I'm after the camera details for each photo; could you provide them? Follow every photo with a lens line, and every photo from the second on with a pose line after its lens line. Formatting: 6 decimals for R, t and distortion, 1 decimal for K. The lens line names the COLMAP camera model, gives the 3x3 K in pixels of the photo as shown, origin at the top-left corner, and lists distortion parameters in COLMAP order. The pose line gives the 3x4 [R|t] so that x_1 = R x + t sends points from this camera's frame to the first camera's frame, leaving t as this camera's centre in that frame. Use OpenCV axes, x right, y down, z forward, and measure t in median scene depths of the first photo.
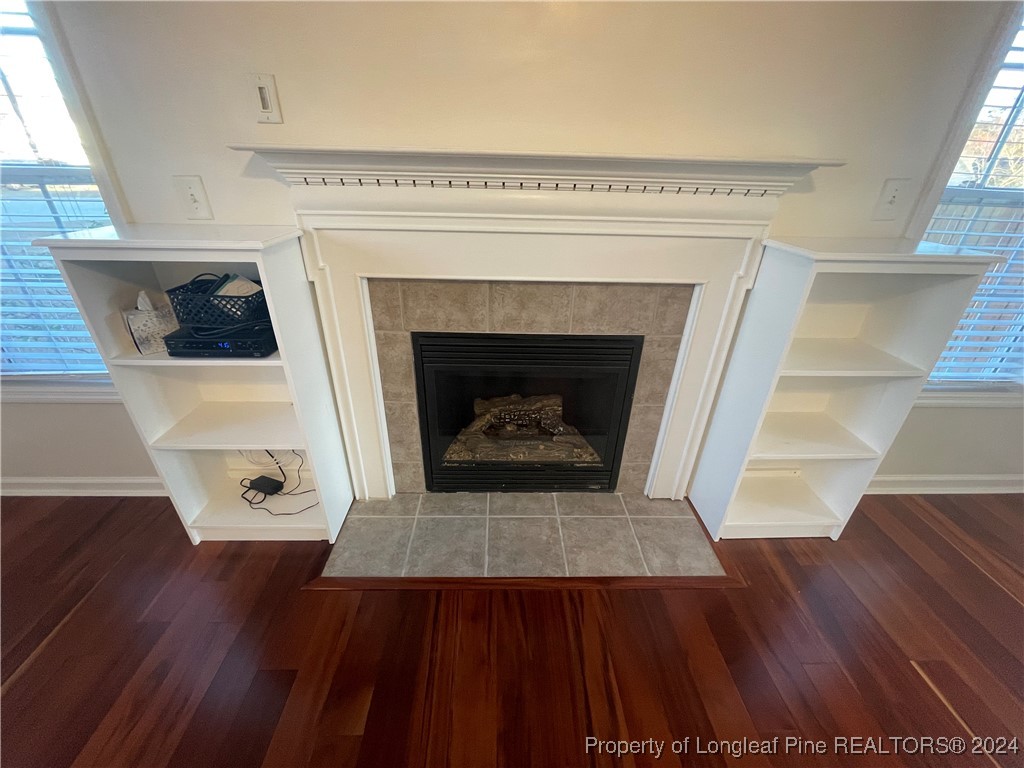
lens RADIAL K [[414.3, 0, 512.0], [0, 414.3, 384.0], [0, 0, 1]] dist [0.000243, 0.000051]
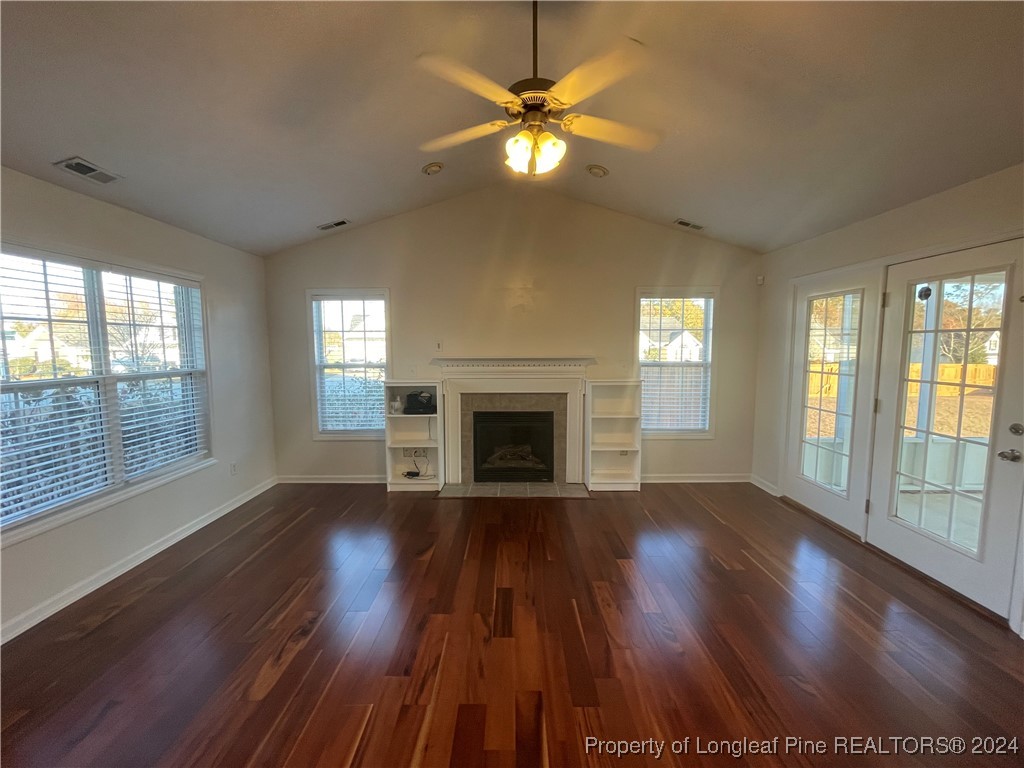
lens RADIAL K [[414.3, 0, 512.0], [0, 414.3, 384.0], [0, 0, 1]] dist [0.000243, 0.000051]
pose [[0.998615, -0.024768, -0.046410, 0.160837], [0.004878, 0.922019, -0.387115, 0.775980], [0.052379, 0.386352, 0.920863, -1.641605]]
